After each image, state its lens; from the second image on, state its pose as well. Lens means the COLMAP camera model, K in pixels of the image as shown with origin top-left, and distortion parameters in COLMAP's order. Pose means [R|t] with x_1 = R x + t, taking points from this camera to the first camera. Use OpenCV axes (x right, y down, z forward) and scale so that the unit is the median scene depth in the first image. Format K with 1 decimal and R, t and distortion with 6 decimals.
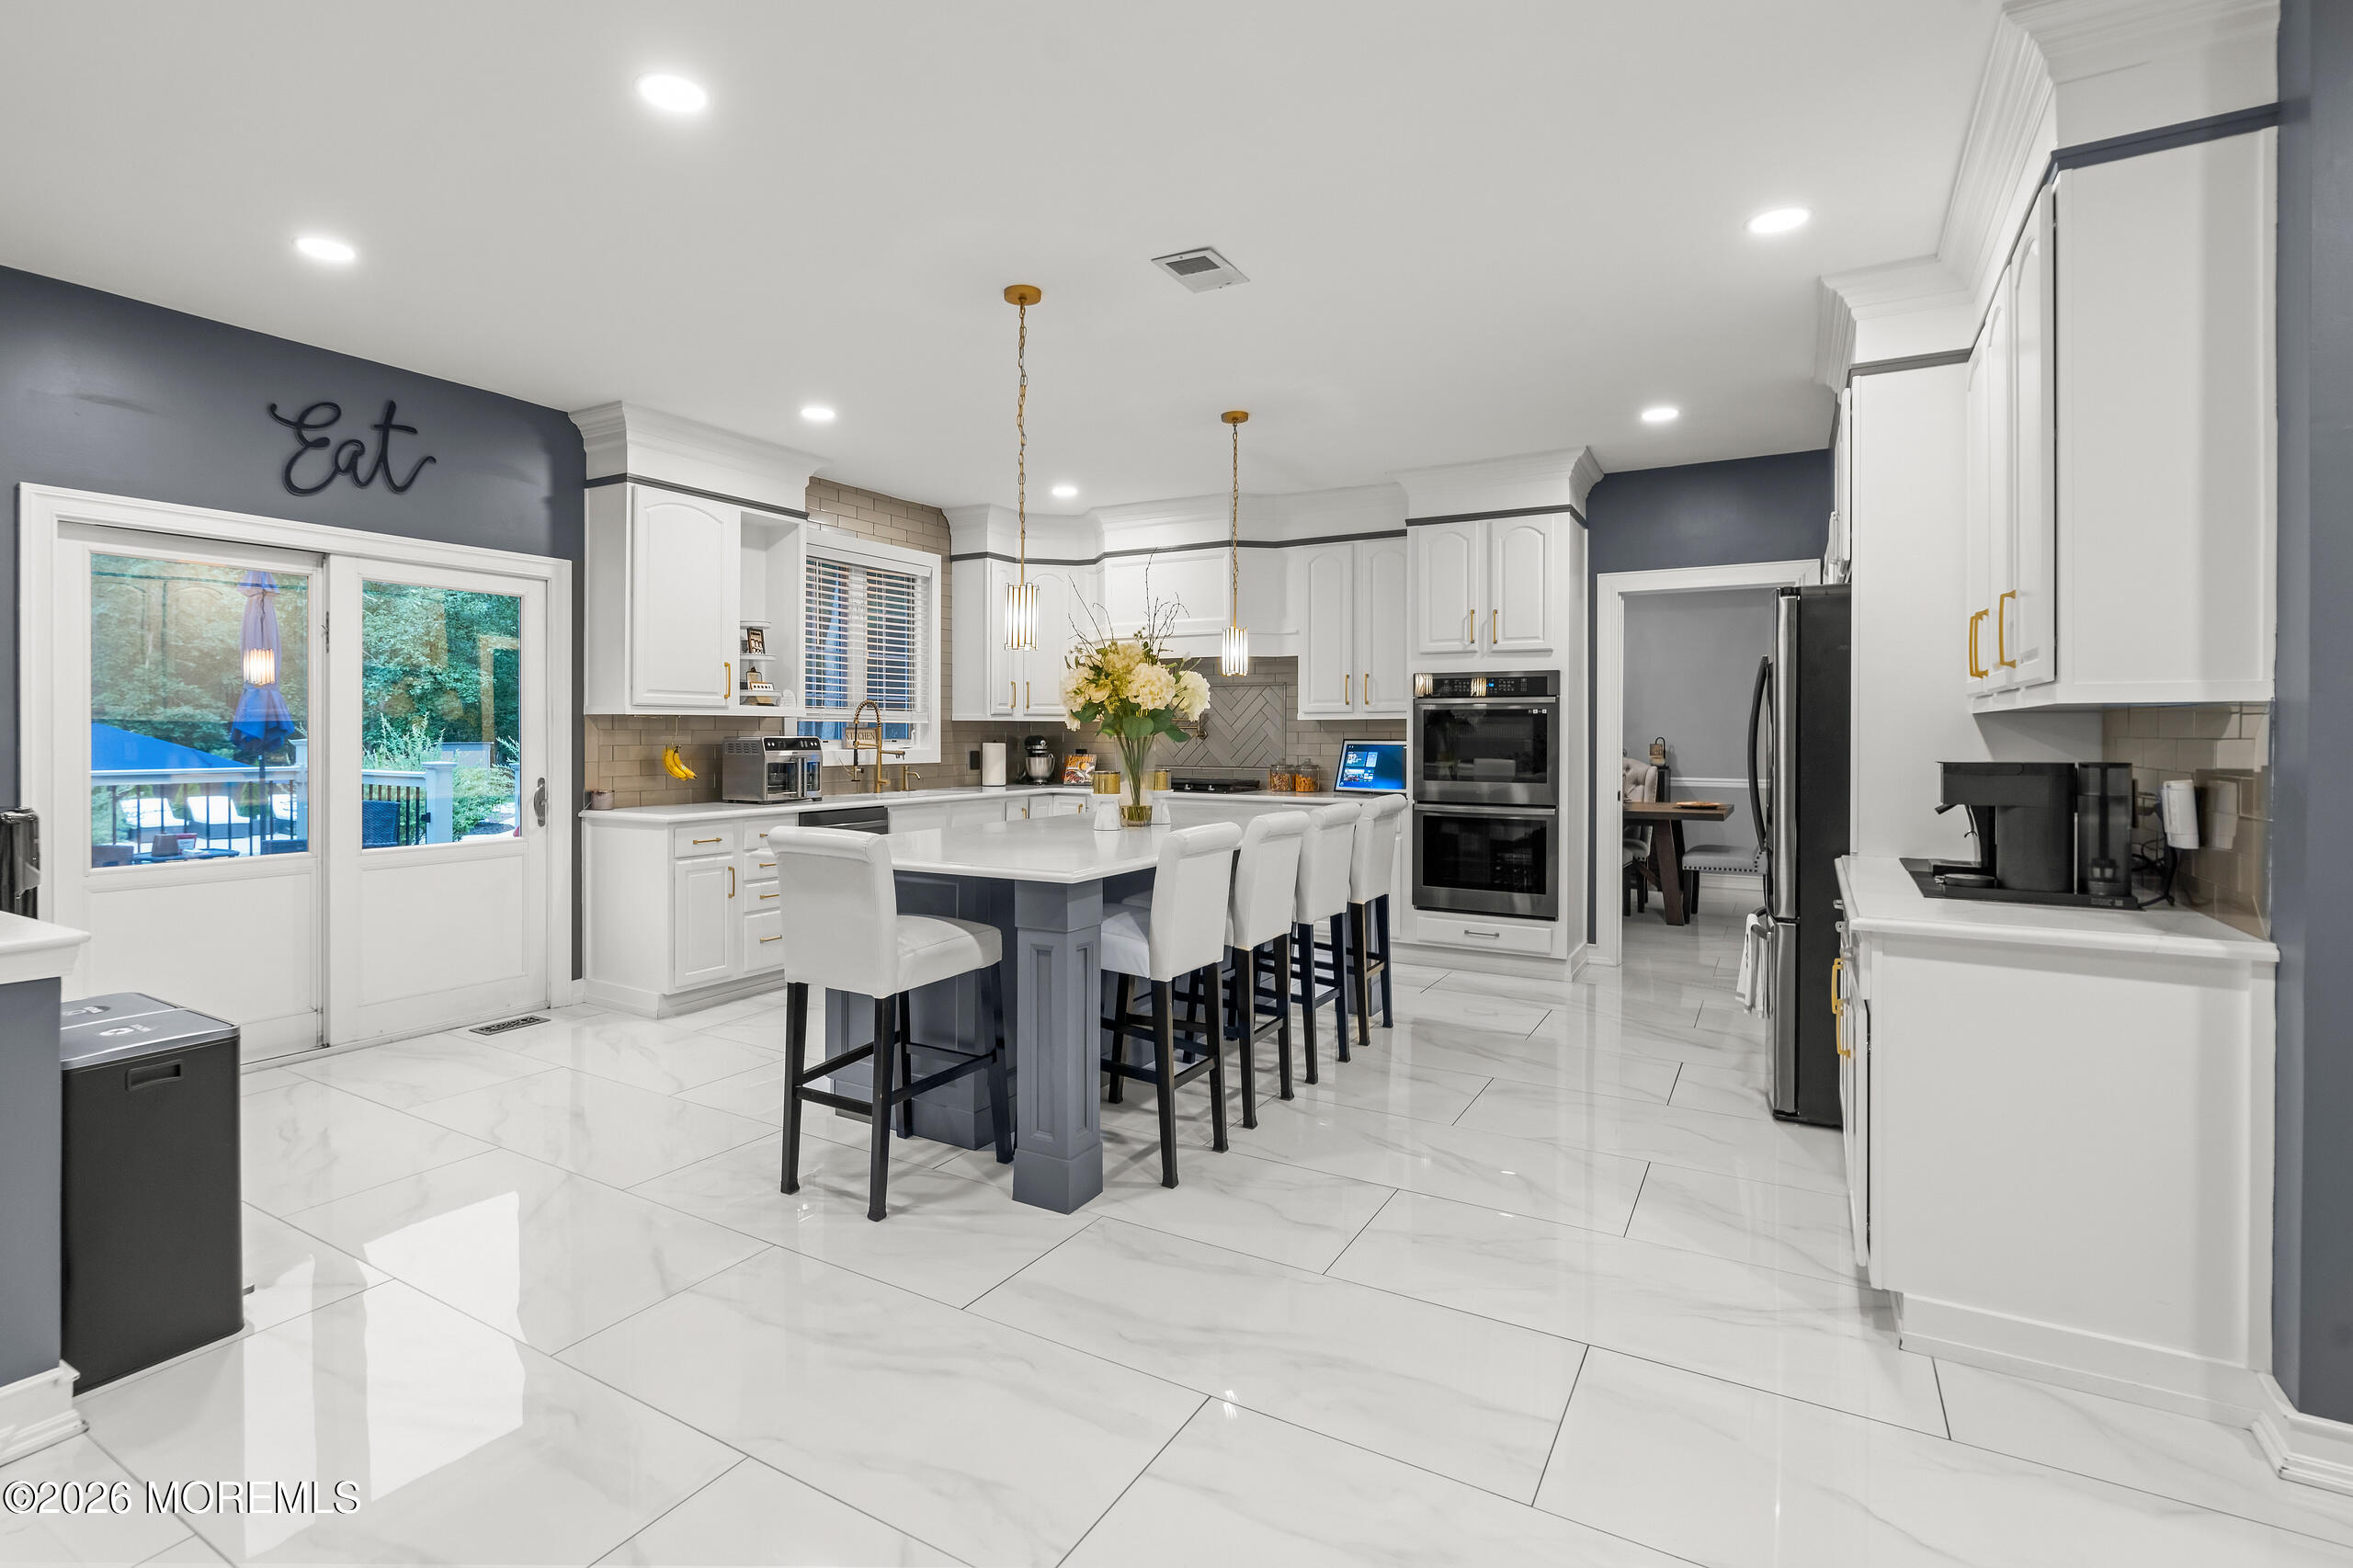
lens RADIAL K [[1129.0, 0, 1100.6], [0, 1129.0, 738.6], [0, 0, 1]] dist [-0.002504, 0.000428]
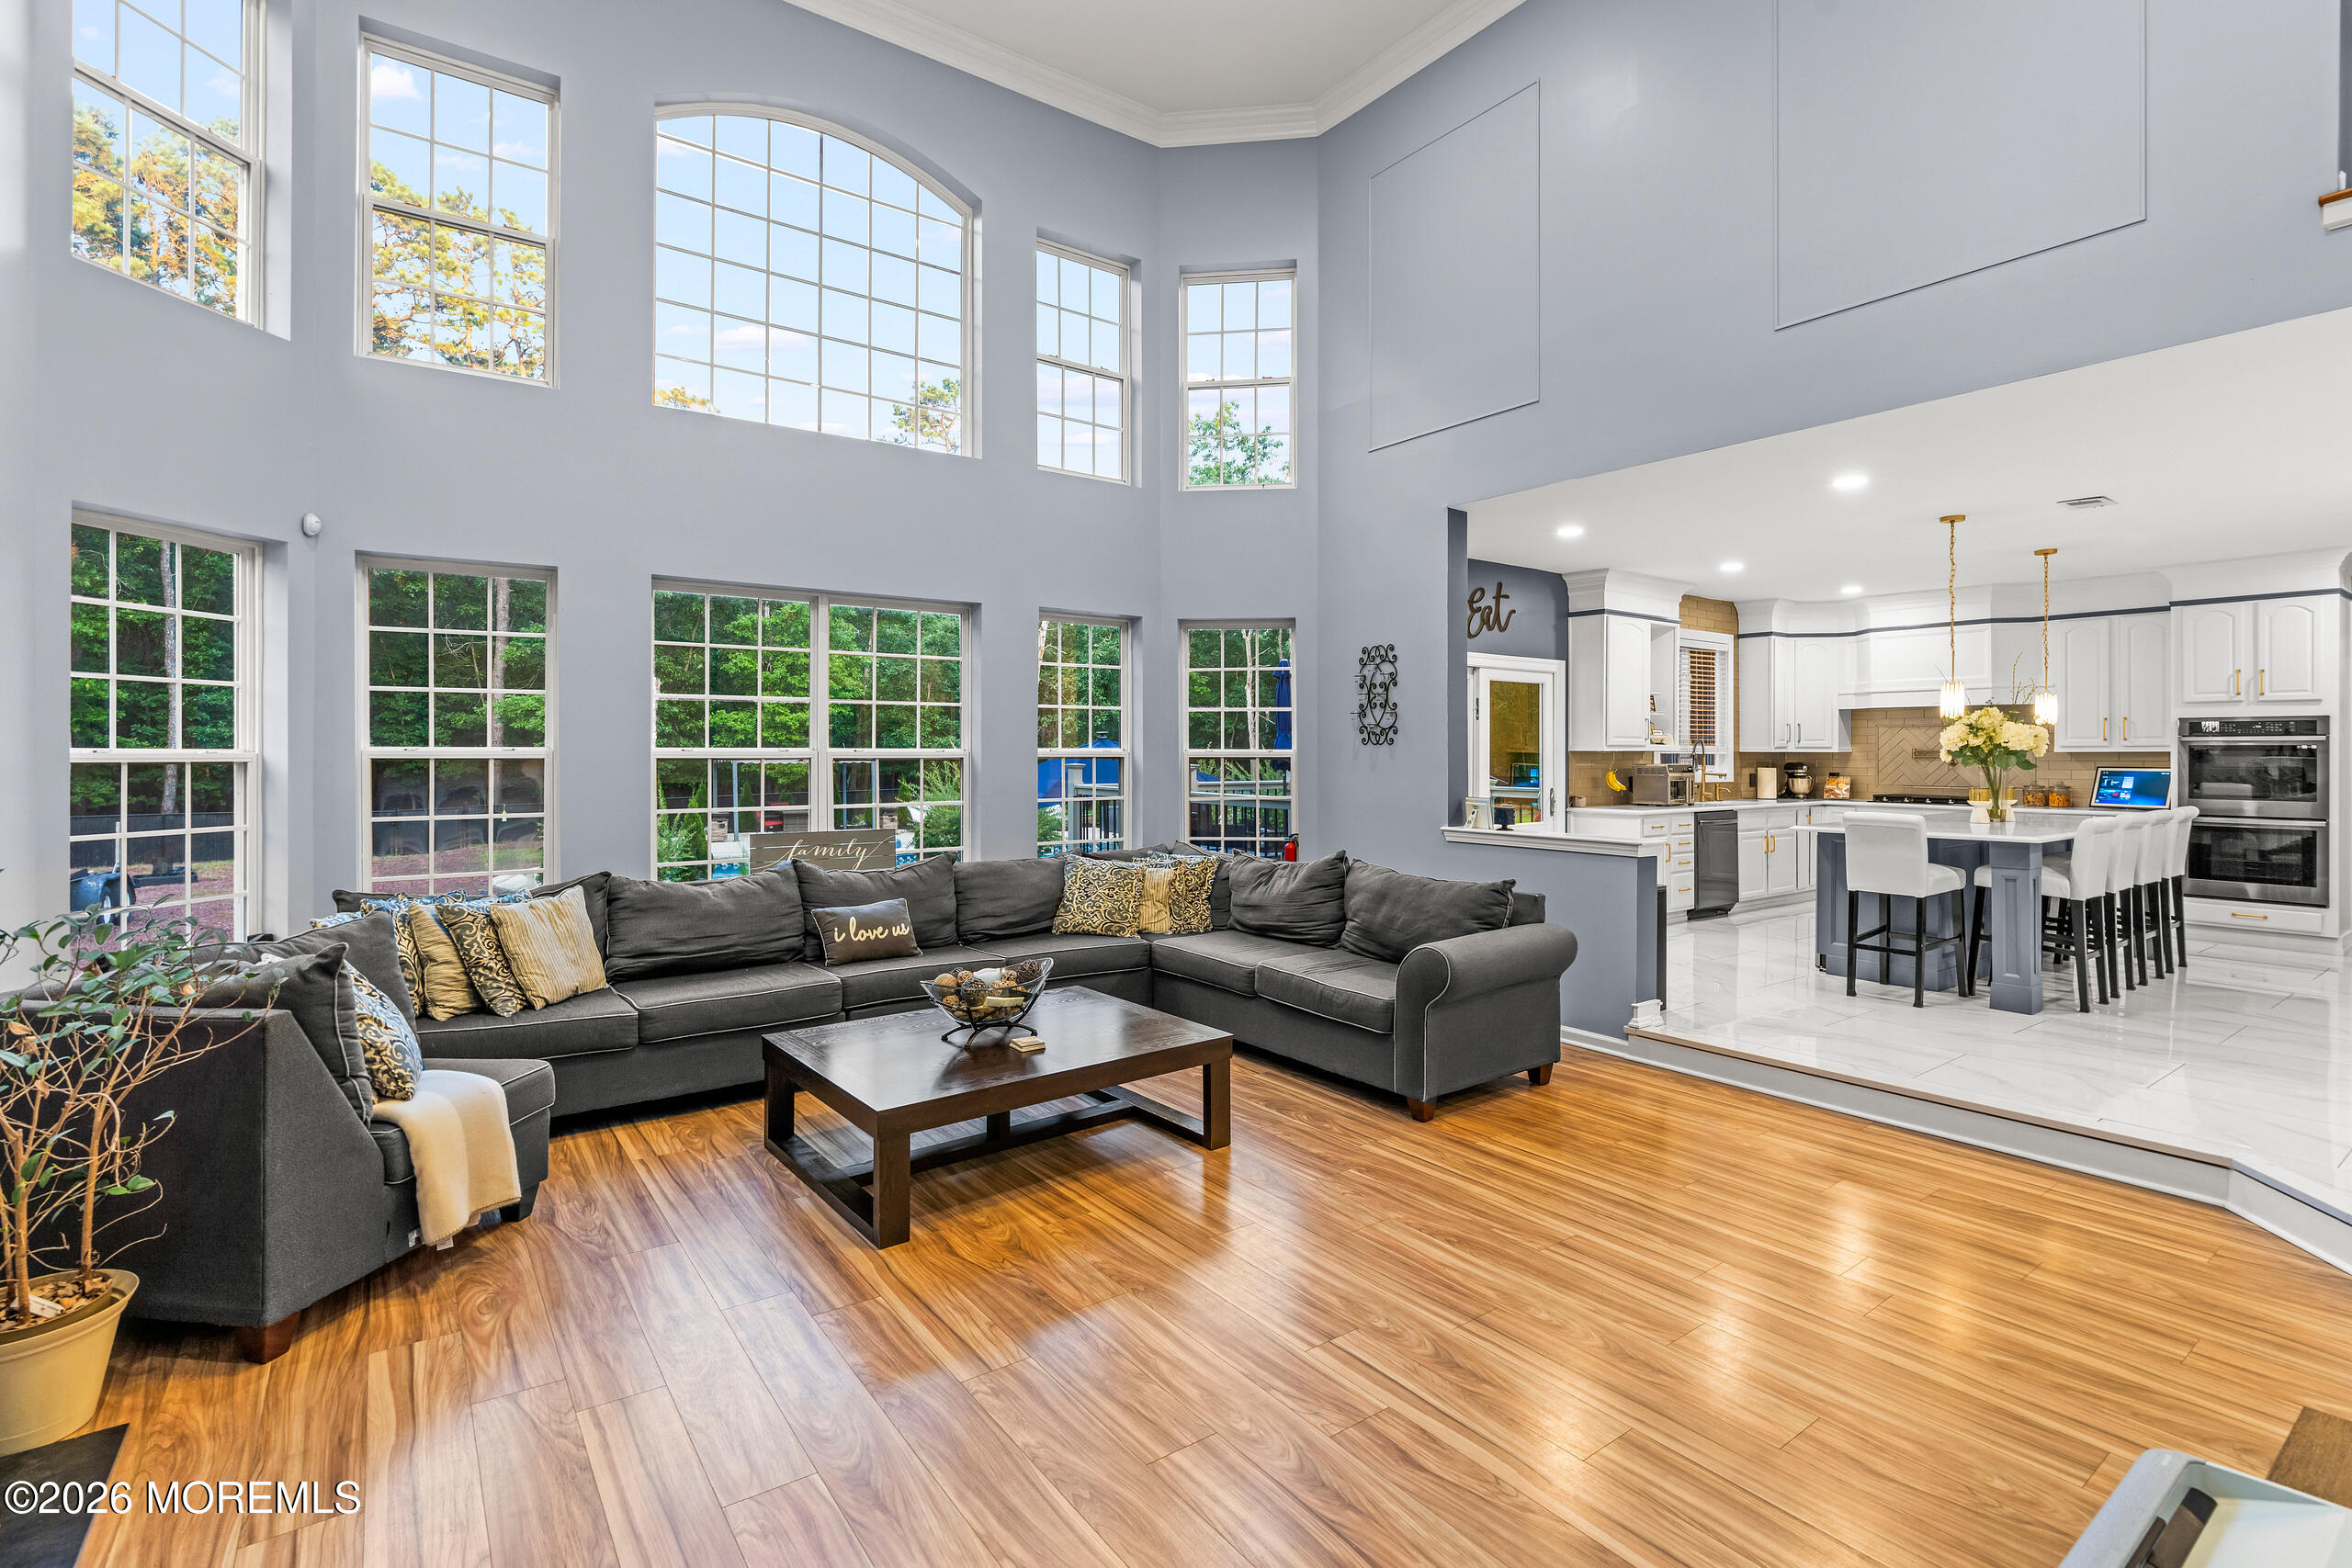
lens RADIAL K [[1086.3, 0, 1168.2], [0, 1086.3, 749.6], [0, 0, 1]] dist [-0.008868, 0.004392]
pose [[0.924805, -0.001351, -0.380440, -0.360168], [-0.002061, 0.999961, -0.008563, -0.007646], [0.380437, 0.008703, 0.924766, -0.668196]]
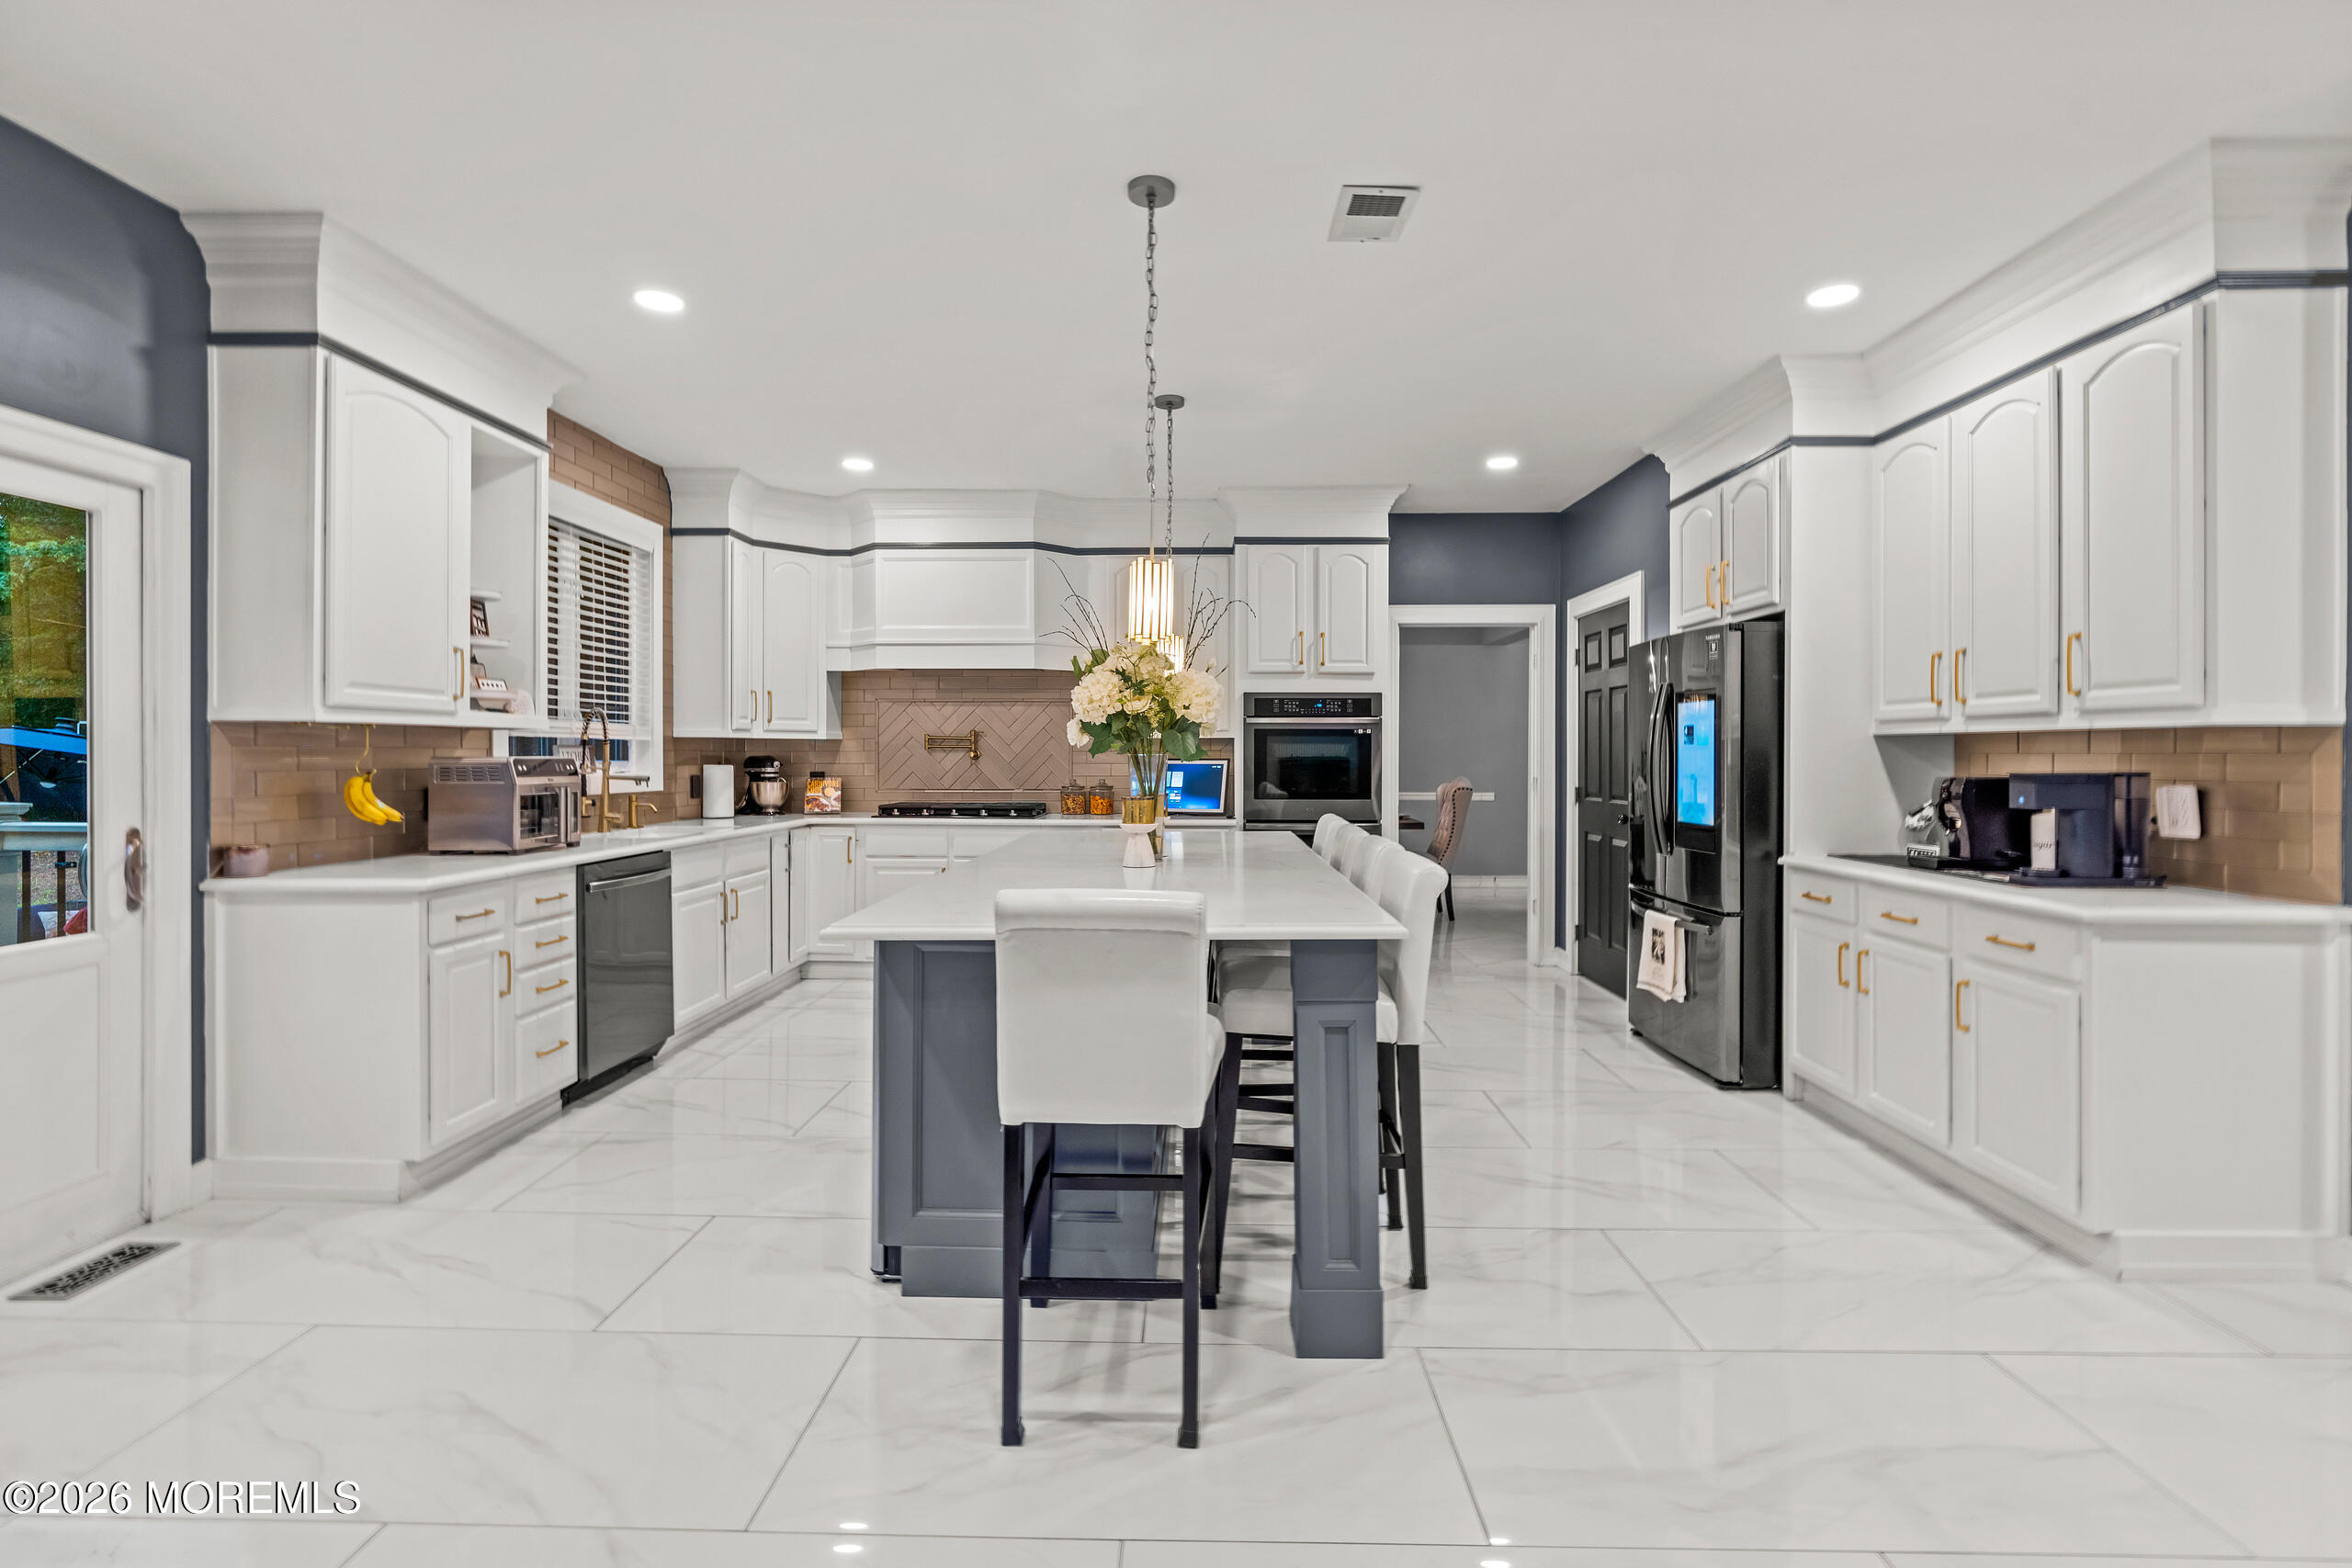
lens RADIAL K [[1086.3, 0, 1178.6], [0, 1086.3, 758.7], [0, 0, 1]] dist [-0.008868, 0.004392]
pose [[0.860984, -0.003039, 0.508624, -0.279217], [0.003668, 0.999993, -0.000234, 0.001063], [-0.508619, 0.002067, 0.860989, 0.218426]]
